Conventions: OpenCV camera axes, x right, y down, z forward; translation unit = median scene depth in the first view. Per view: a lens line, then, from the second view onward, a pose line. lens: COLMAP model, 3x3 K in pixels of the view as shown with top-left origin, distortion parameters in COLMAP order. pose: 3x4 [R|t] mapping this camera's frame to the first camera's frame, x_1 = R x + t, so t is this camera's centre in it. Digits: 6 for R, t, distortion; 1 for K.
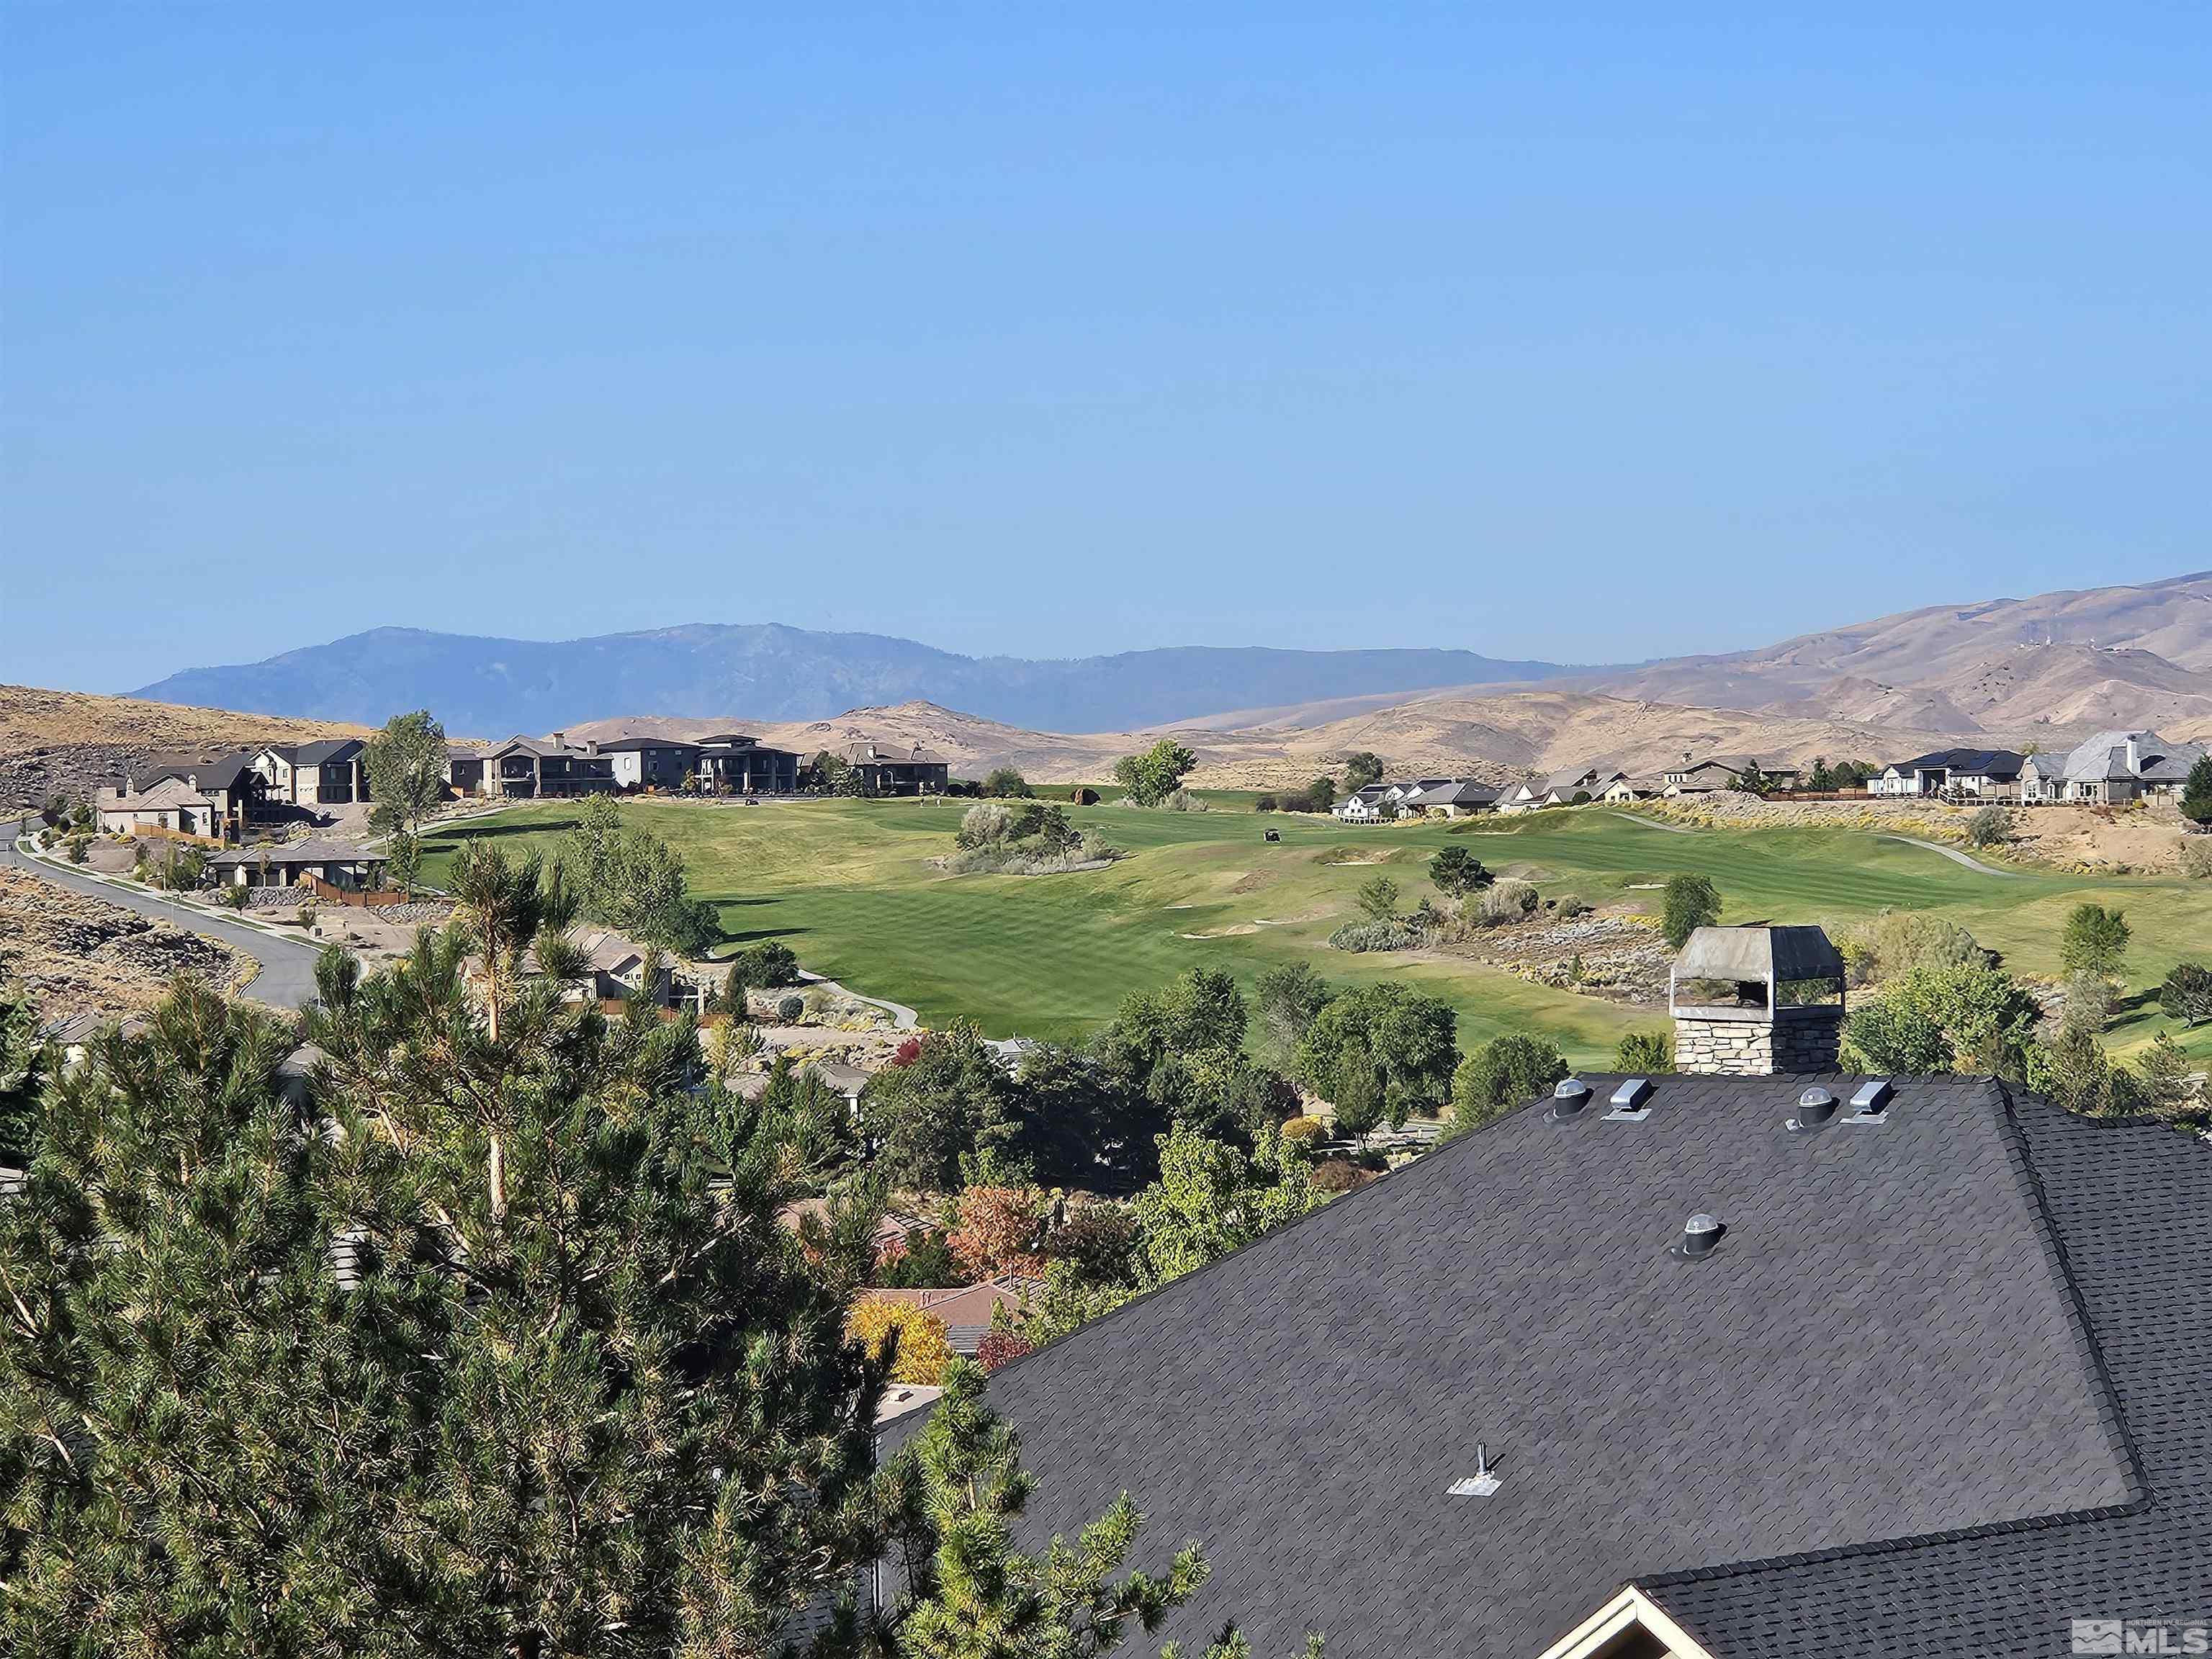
lens RADIAL K [[4506.4, 0, 1103.1], [0, 4506.4, 831.6], [0, 0, 1]] dist [-0.056771, 0.000000]
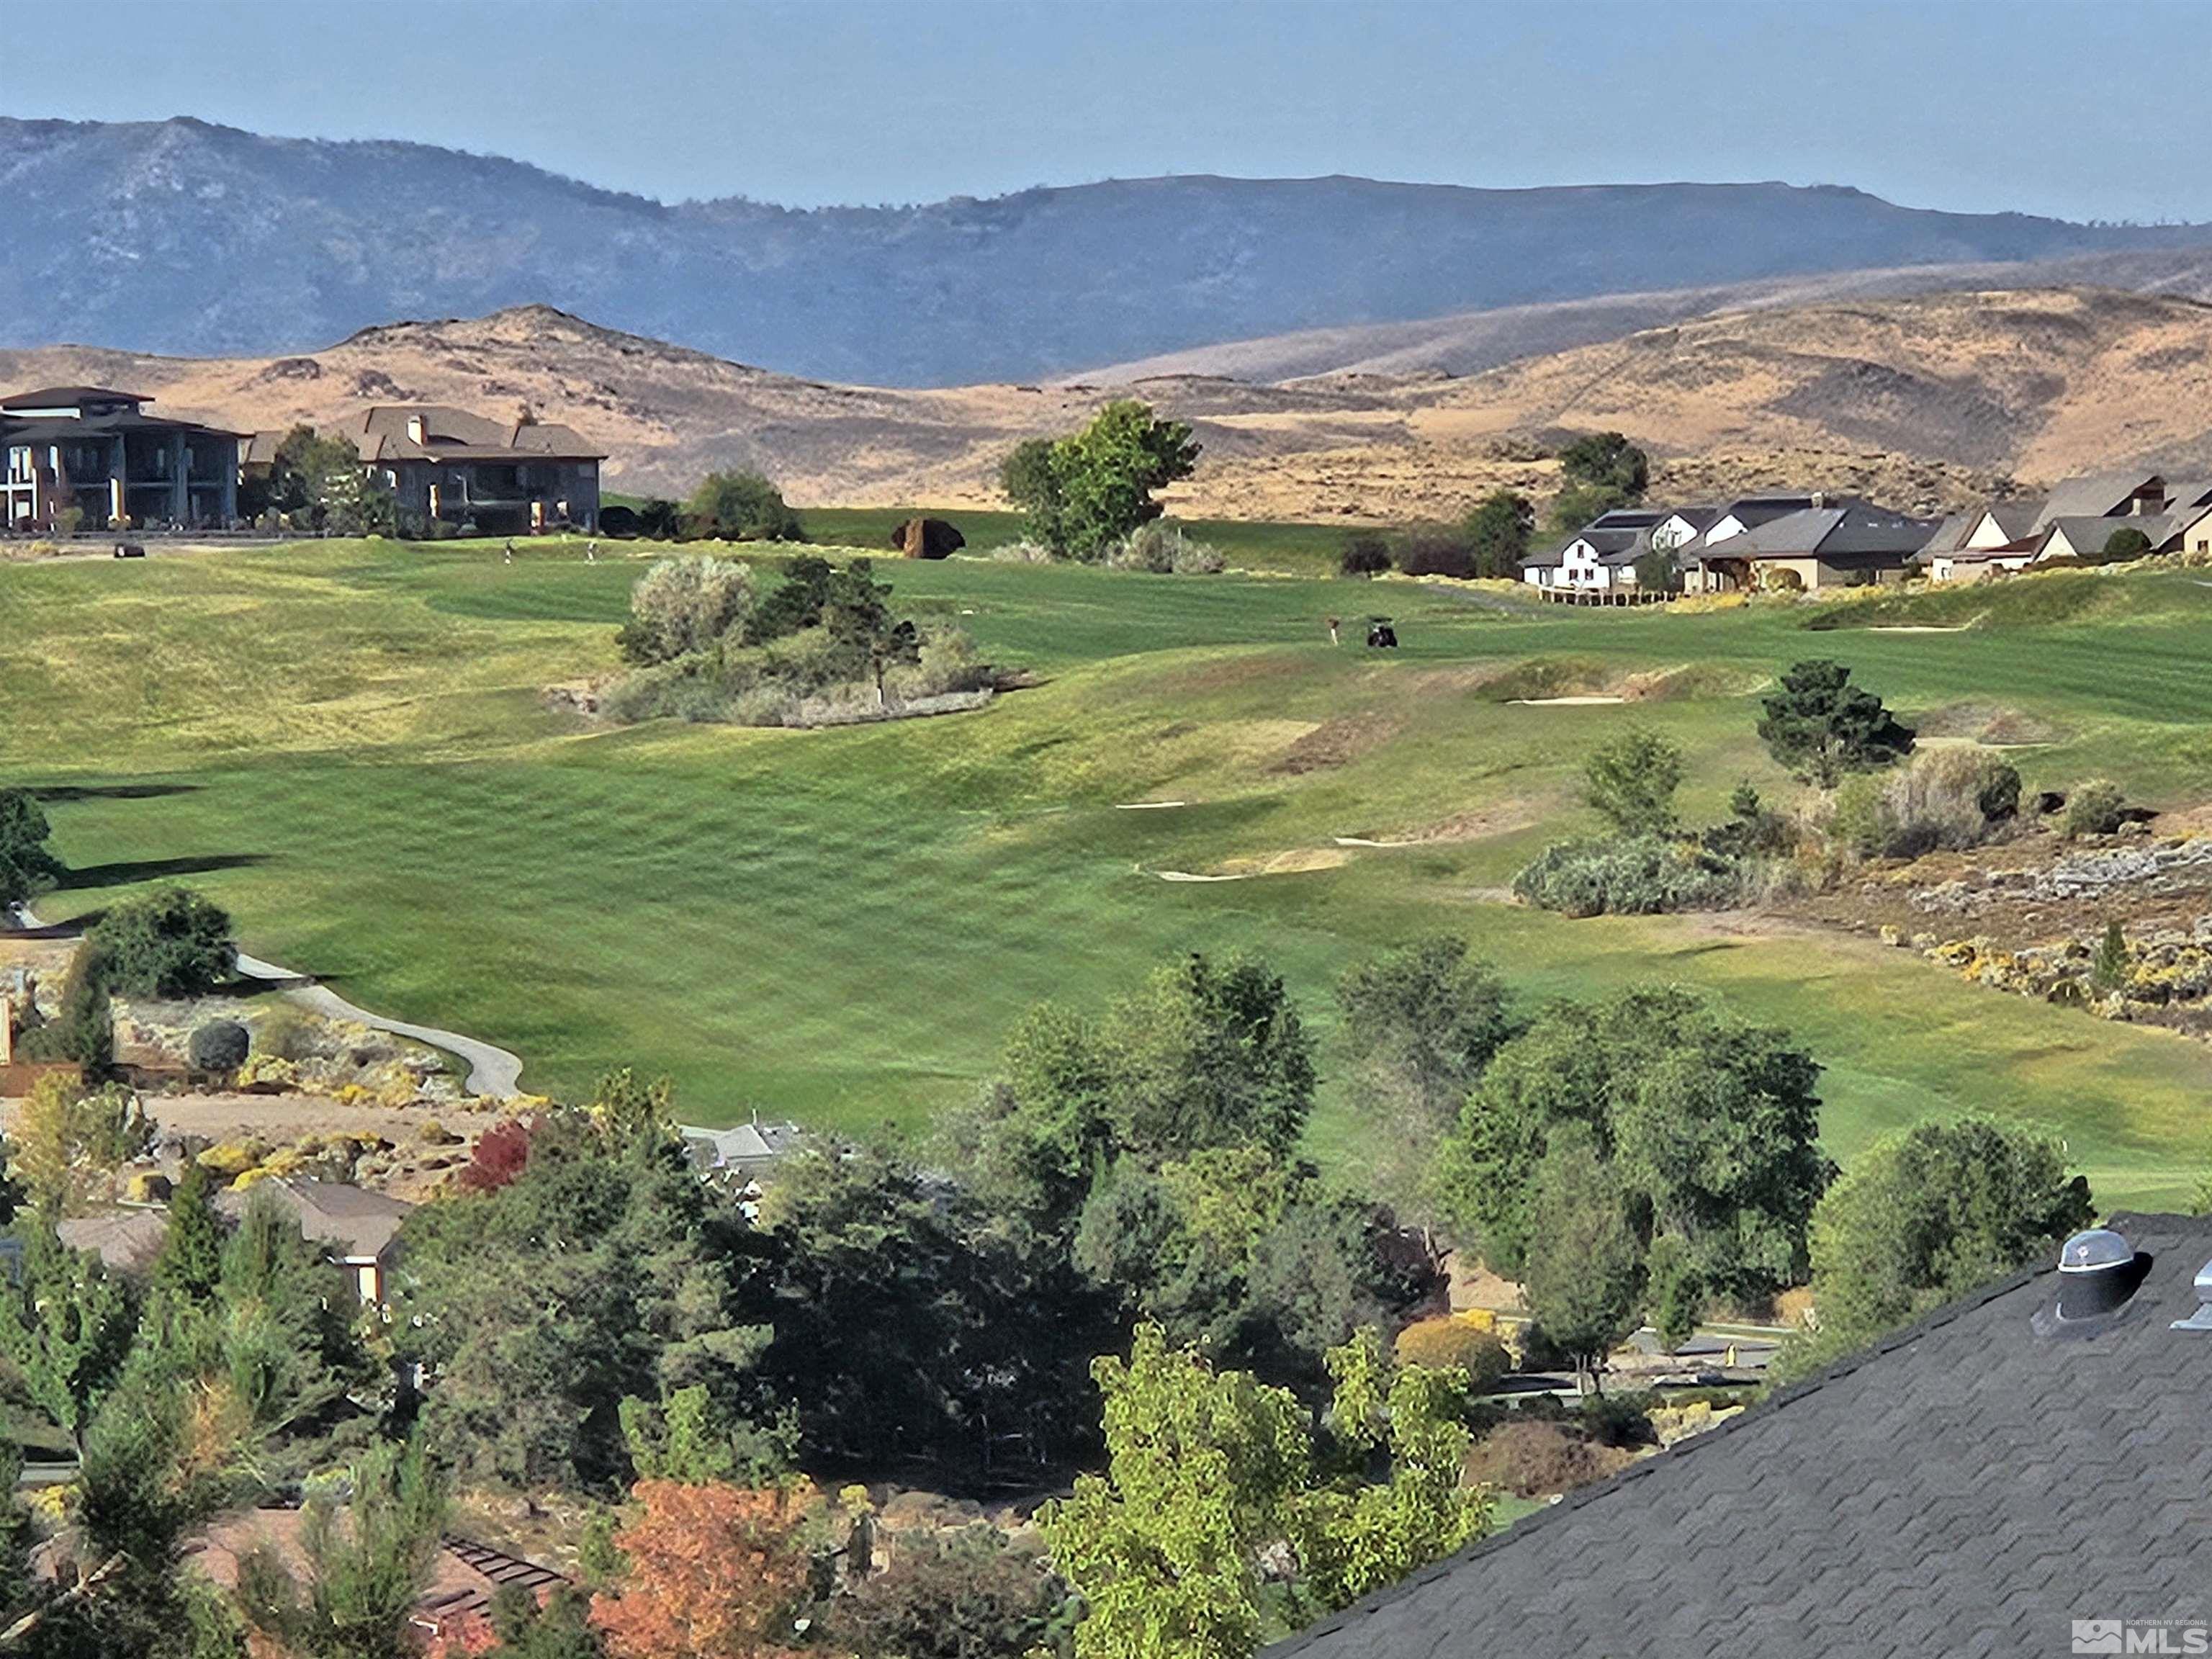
lens RADIAL K [[4506.4, 0, 1107.9], [0, 4506.4, 831.0], [0, 0, 1]] dist [-0.056771, 0.000000]
pose [[0.999976, 0.002623, -0.006440, 0.015343], [-0.002094, 0.996722, 0.080872, -0.014501], [0.006631, -0.080857, 0.996704, 0.587078]]
